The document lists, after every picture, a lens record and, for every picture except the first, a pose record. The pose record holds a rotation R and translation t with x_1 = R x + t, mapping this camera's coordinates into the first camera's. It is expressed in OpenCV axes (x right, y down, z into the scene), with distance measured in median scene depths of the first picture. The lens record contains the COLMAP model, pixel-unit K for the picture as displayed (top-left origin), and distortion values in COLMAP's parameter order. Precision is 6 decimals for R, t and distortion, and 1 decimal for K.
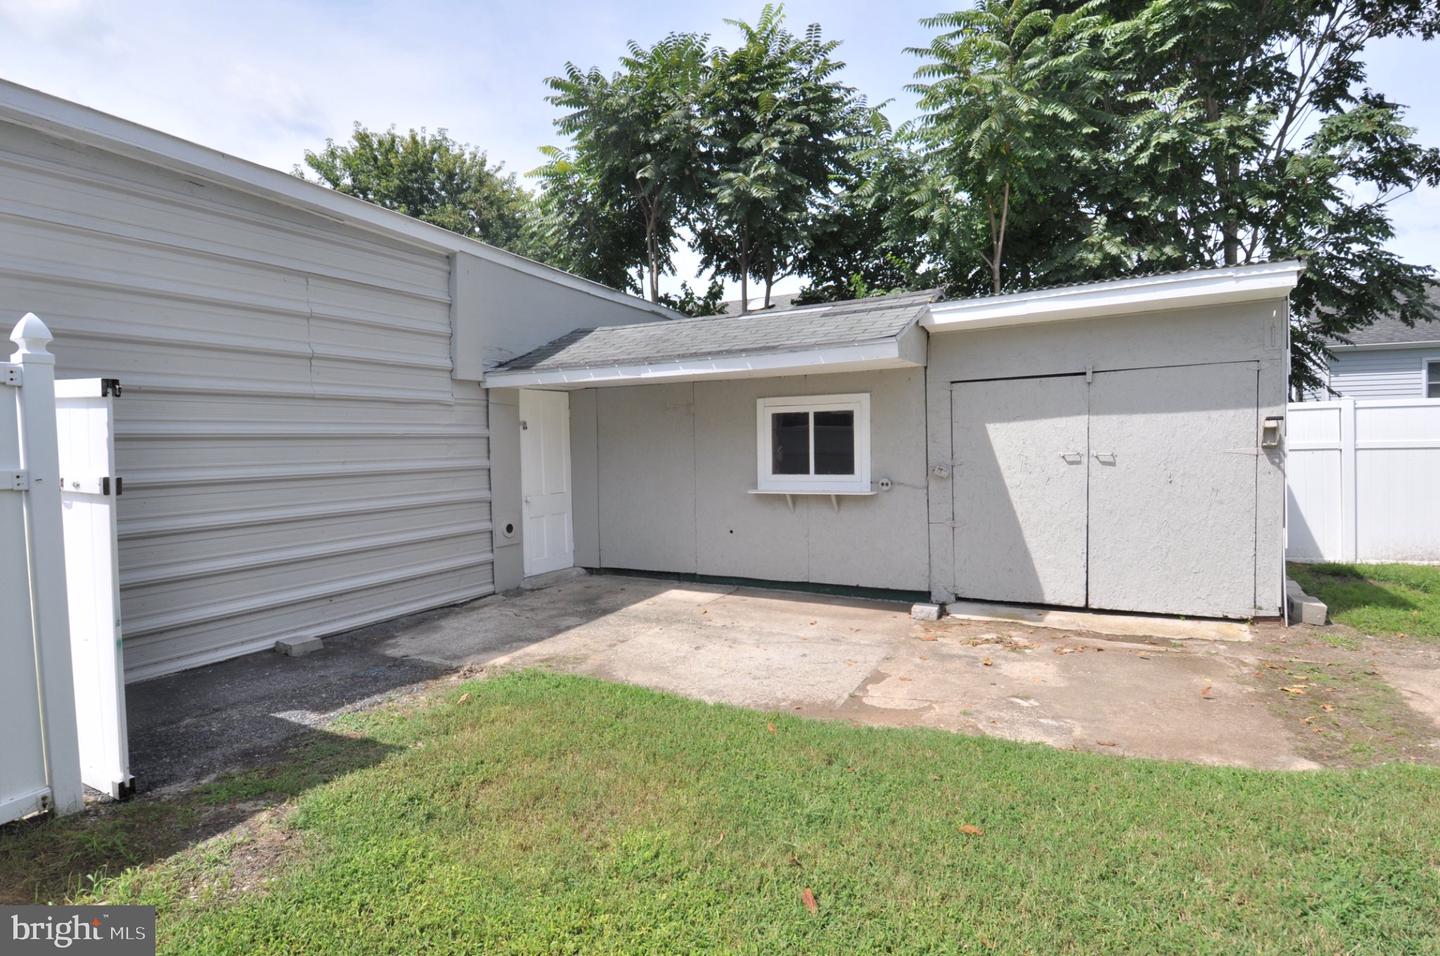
lens RADIAL K [[752.1, 0, 710.0], [0, 752.1, 469.1], [0, 0, 1]] dist [0.030509, -0.028370]
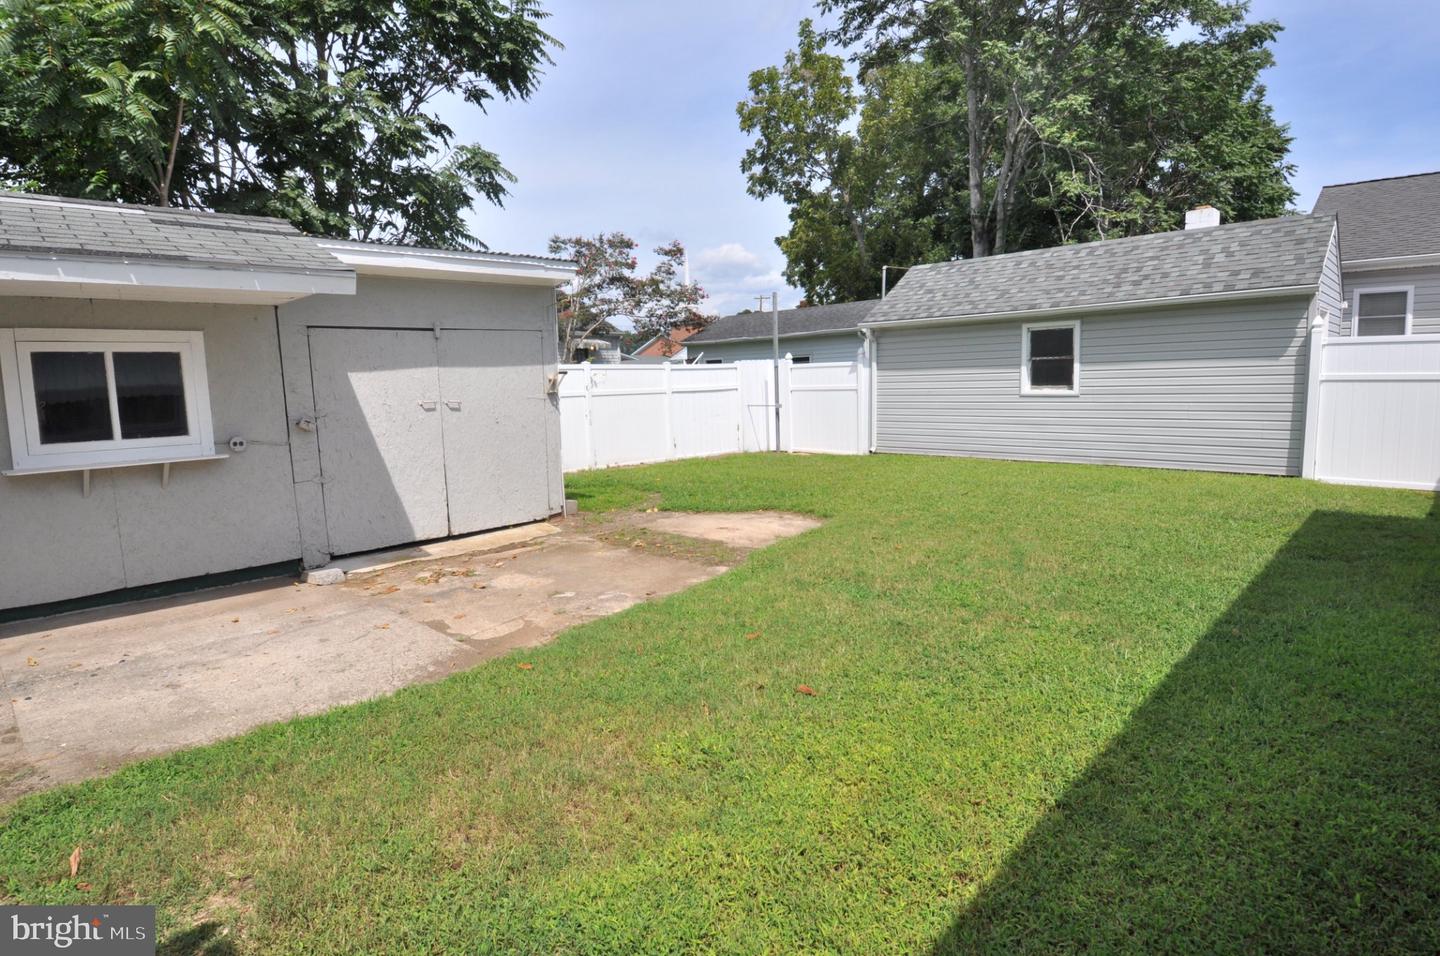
lens RADIAL K [[752.1, 0, 716.5], [0, 752.1, 451.3], [0, 0, 1]] dist [0.030509, -0.028370]
pose [[0.277212, -0.074491, 0.957917, -0.479287], [0.061307, 0.996330, 0.059737, 0.012341], [-0.958851, 0.042168, 0.280761, 0.293944]]
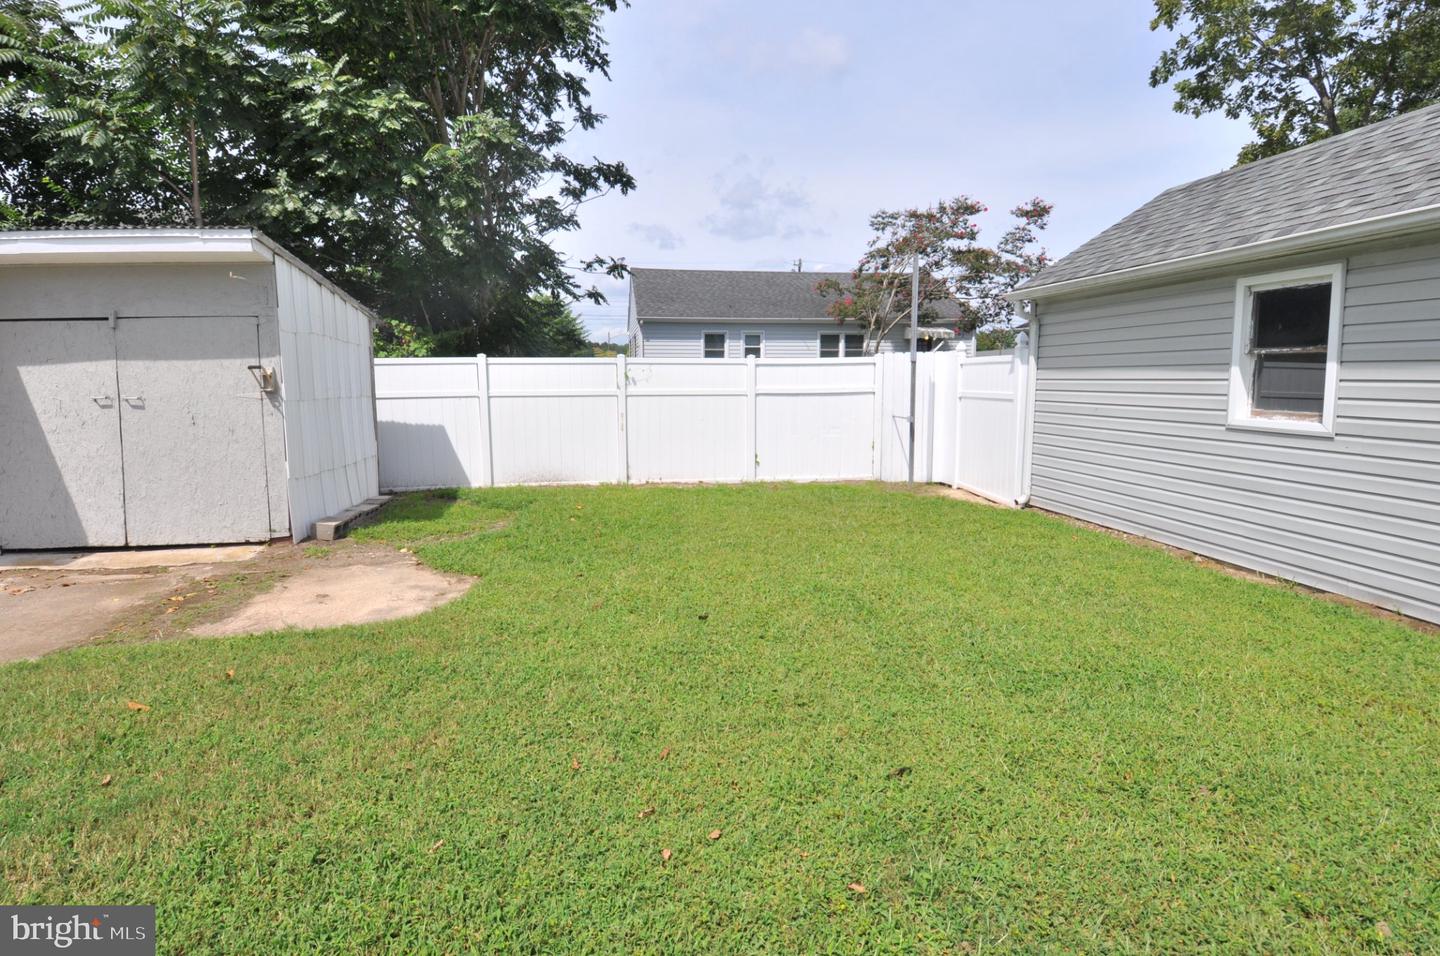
lens RADIAL K [[752.1, 0, 728.6], [0, 752.1, 472.9], [0, 0, 1]] dist [0.030509, -0.028370]
pose [[0.810645, -0.051970, 0.583226, 0.571958], [0.009995, 0.997136, 0.074960, 0.012764], [-0.585452, -0.054937, 0.808844, -0.327557]]
